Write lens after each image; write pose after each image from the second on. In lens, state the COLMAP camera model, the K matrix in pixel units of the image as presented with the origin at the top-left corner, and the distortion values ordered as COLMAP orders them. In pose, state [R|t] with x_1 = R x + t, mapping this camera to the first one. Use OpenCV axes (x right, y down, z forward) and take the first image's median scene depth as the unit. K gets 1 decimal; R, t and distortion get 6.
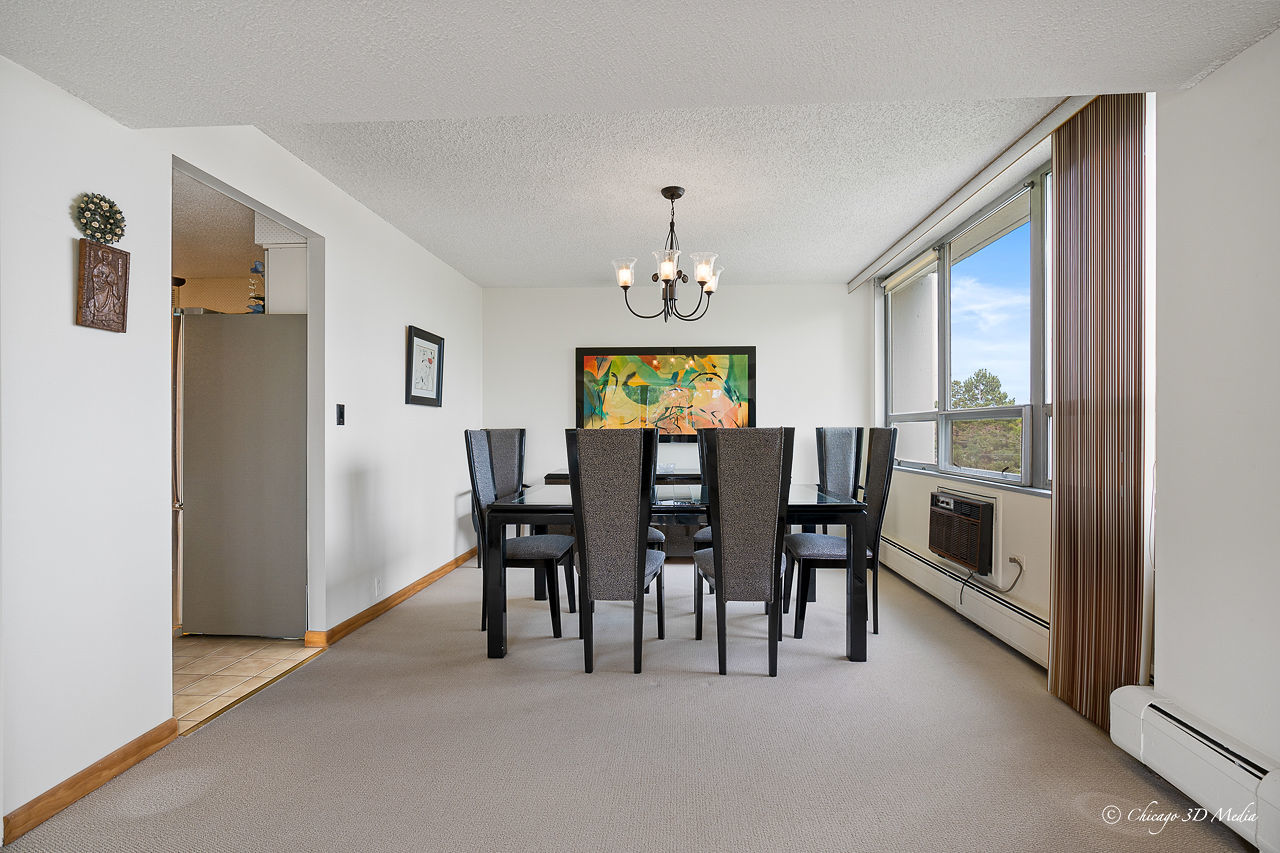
lens RADIAL K [[578.5, 0, 647.9], [0, 578.5, 428.8], [0, 0, 1]] dist [-0.002879, -0.000254]
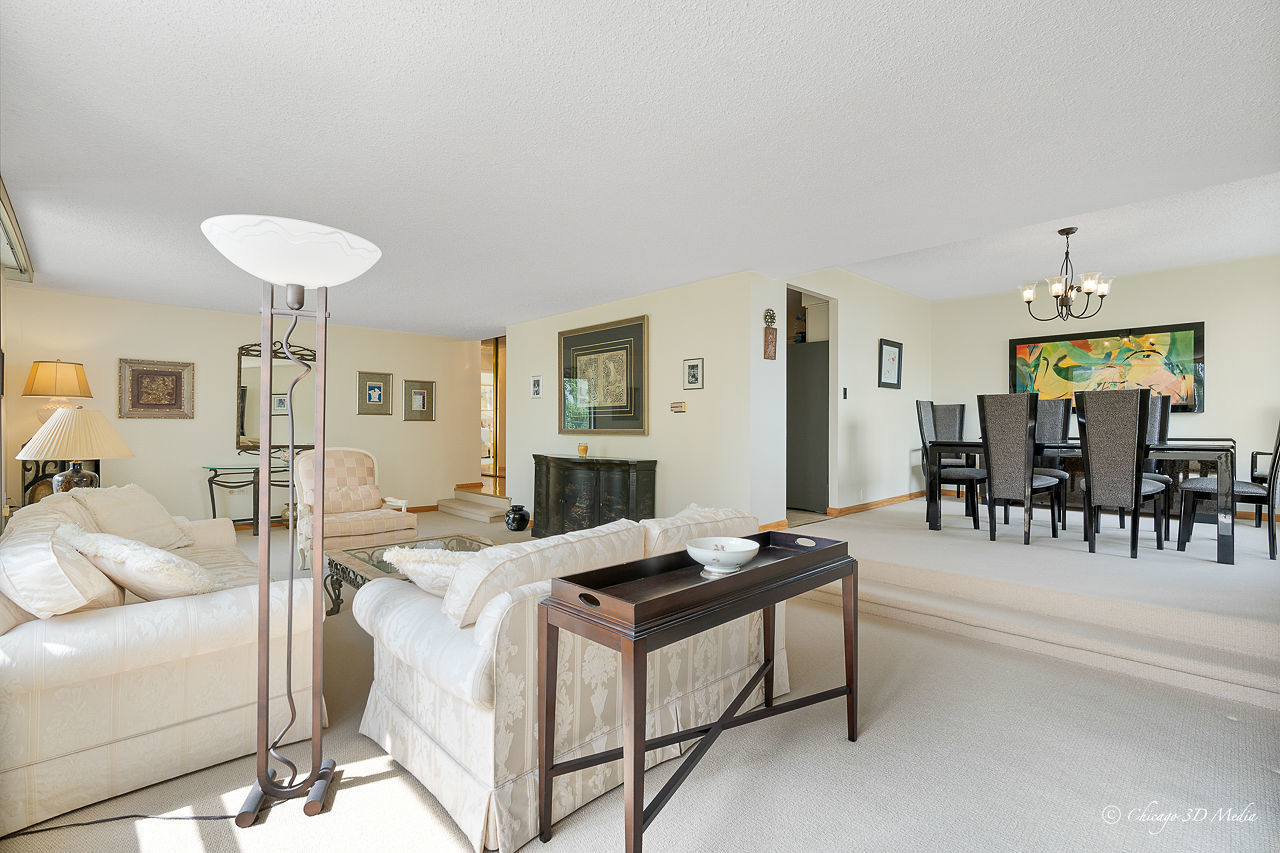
lens RADIAL K [[578.5, 0, 647.9], [0, 578.5, 428.8], [0, 0, 1]] dist [-0.002879, -0.000254]
pose [[0.734693, 0.005816, -0.678375, 0.162434], [0.002013, 0.999940, 0.010754, 0.042566], [0.678397, -0.009266, 0.734638, -0.494882]]
